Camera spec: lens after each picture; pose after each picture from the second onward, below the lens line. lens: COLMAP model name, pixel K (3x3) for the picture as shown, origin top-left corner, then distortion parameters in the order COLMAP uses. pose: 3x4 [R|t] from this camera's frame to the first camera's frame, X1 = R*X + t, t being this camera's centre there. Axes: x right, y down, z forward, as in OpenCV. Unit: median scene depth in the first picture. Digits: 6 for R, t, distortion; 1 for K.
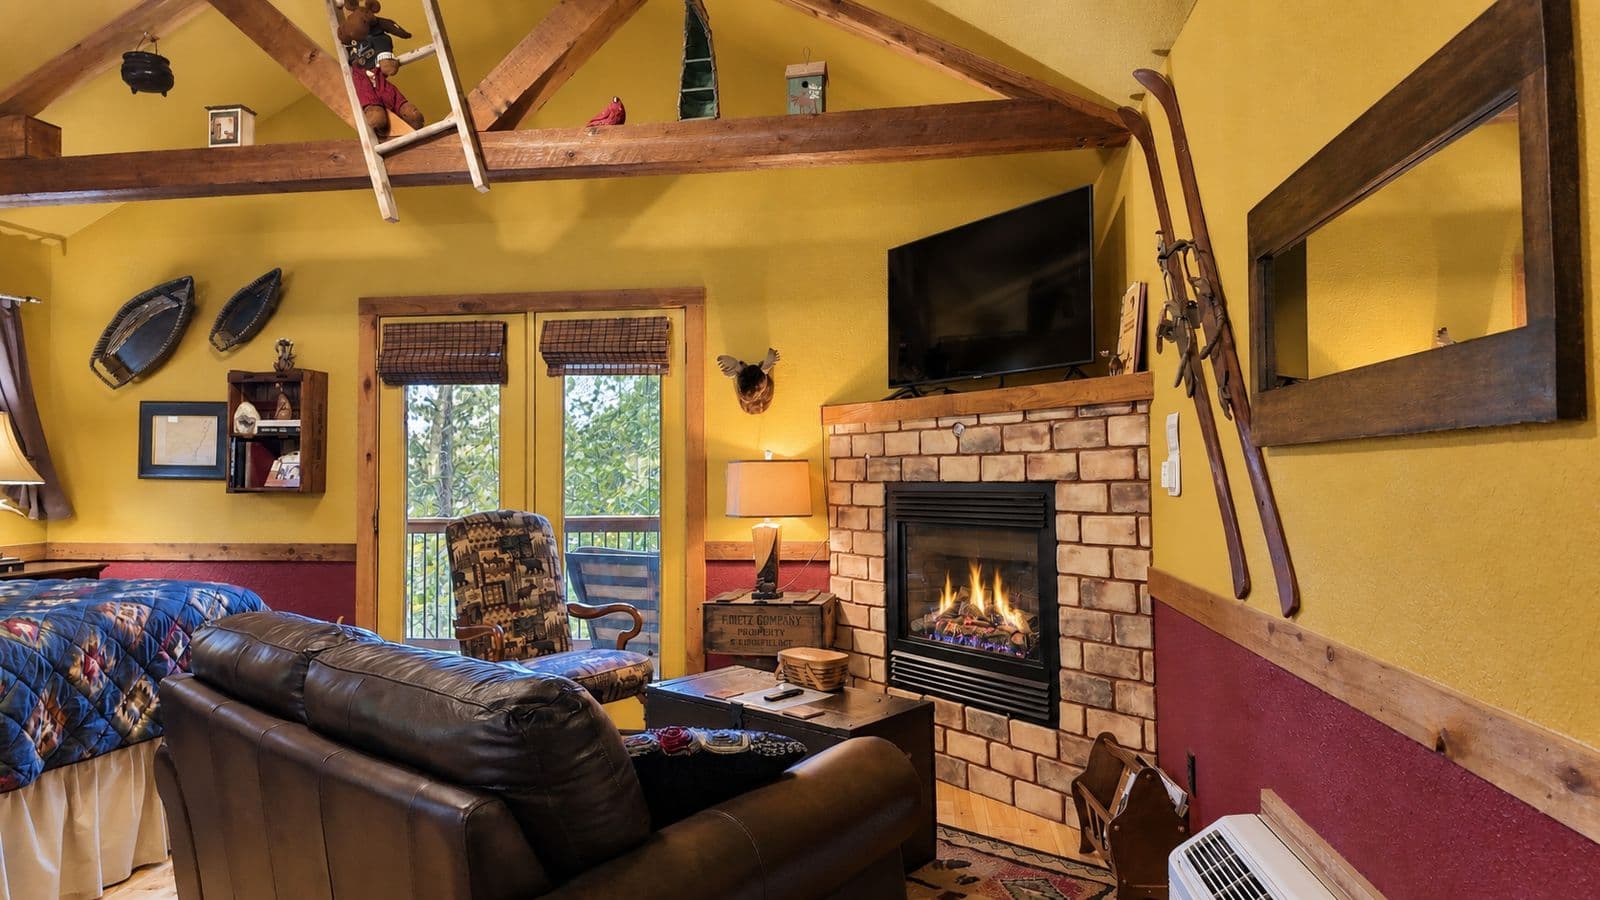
lens RADIAL K [[937.6, 0, 797.8], [0, 937.6, 430.8], [0, 0, 1]] dist [-0.000758, -0.001793]
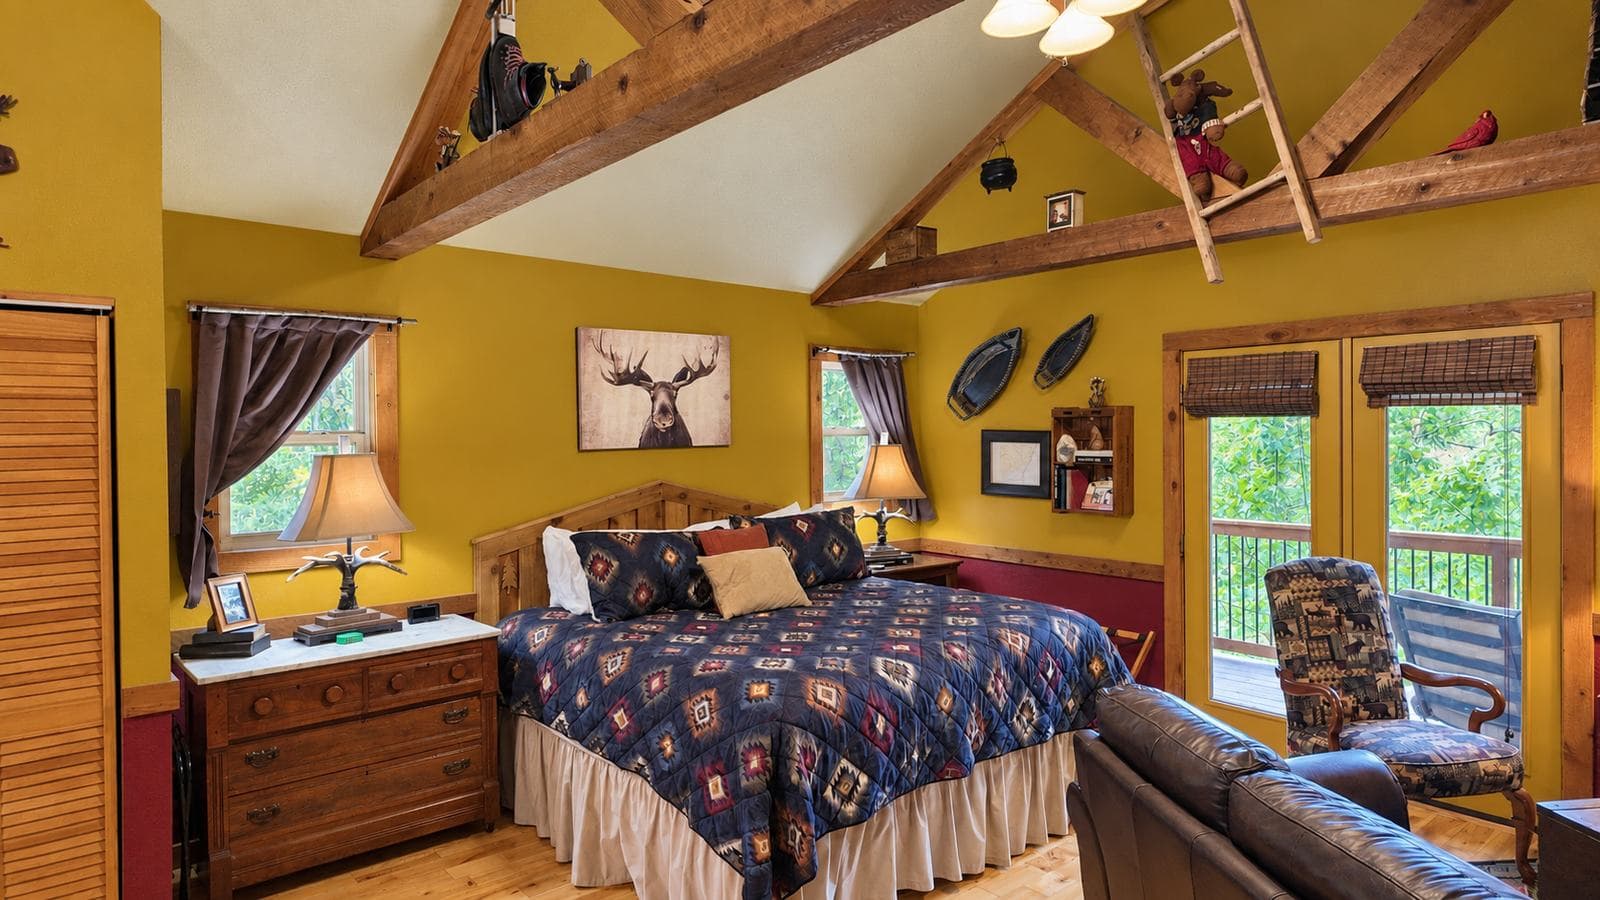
lens RADIAL K [[949.4, 0, 800.0], [0, 949.4, 450.0], [0, 0, 1]] dist [-0.002821, 0.000275]
pose [[0.740535, 0.017271, -0.671795, -0.060536], [0.031236, 0.997705, 0.060081, -0.102752], [0.671291, -0.065476, 0.738296, -0.076969]]
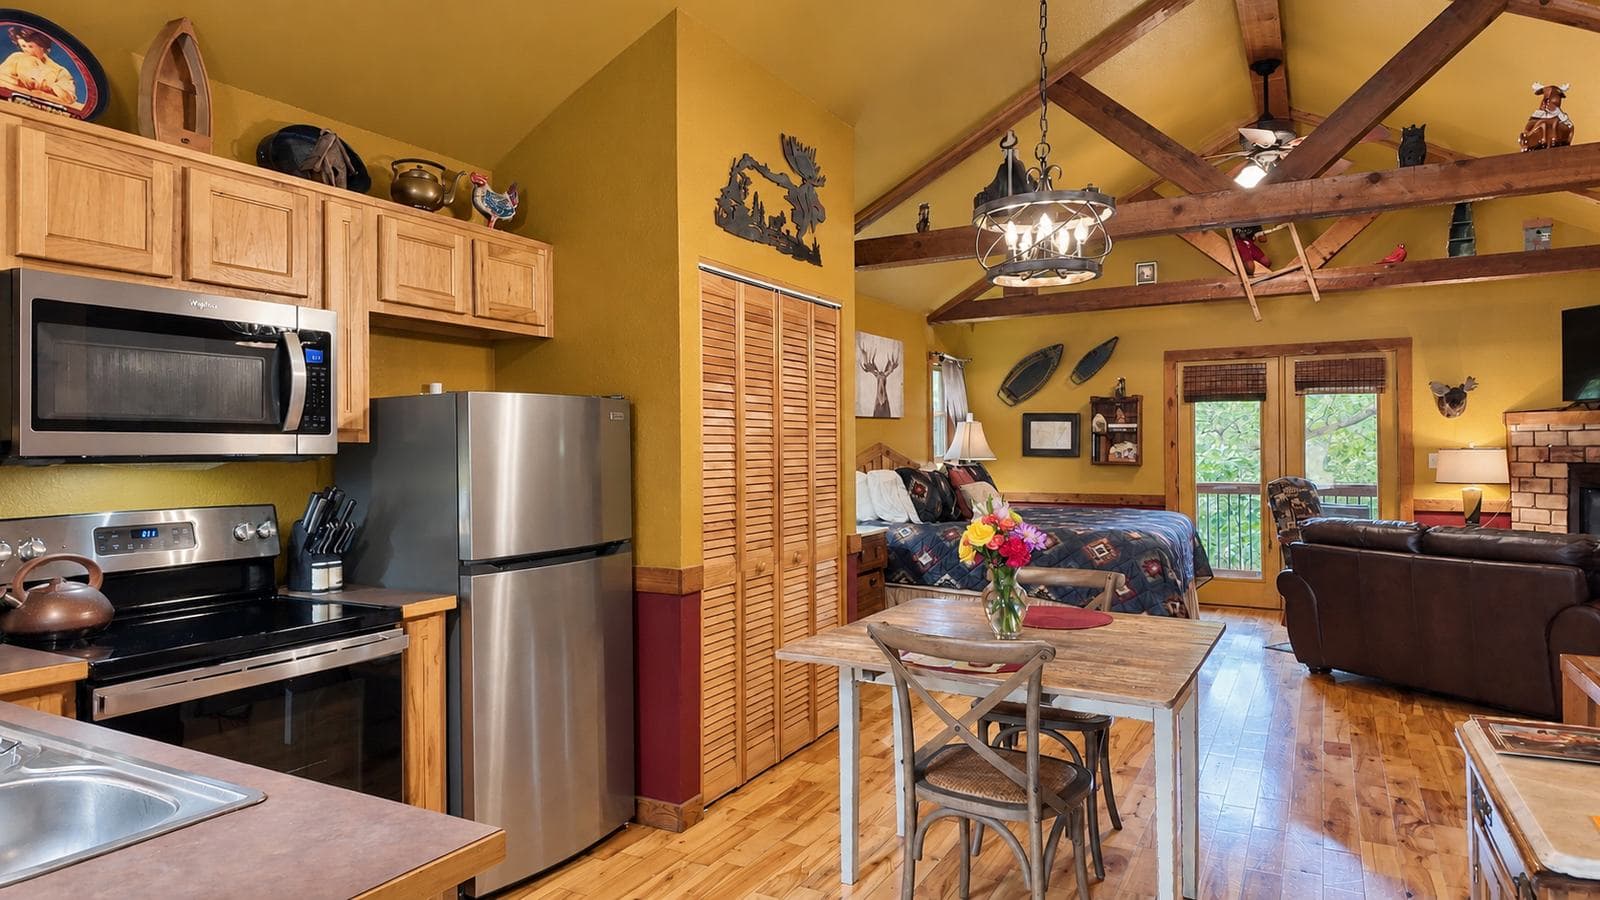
lens RADIAL K [[937.6, 0, 797.8], [0, 937.6, 430.8], [0, 0, 1]] dist [-0.000758, -0.001793]
pose [[0.923612, -0.004997, -0.383296, -0.495122], [0.016609, 0.999498, 0.026993, -0.062110], [0.382969, -0.031297, 0.923231, -0.936177]]
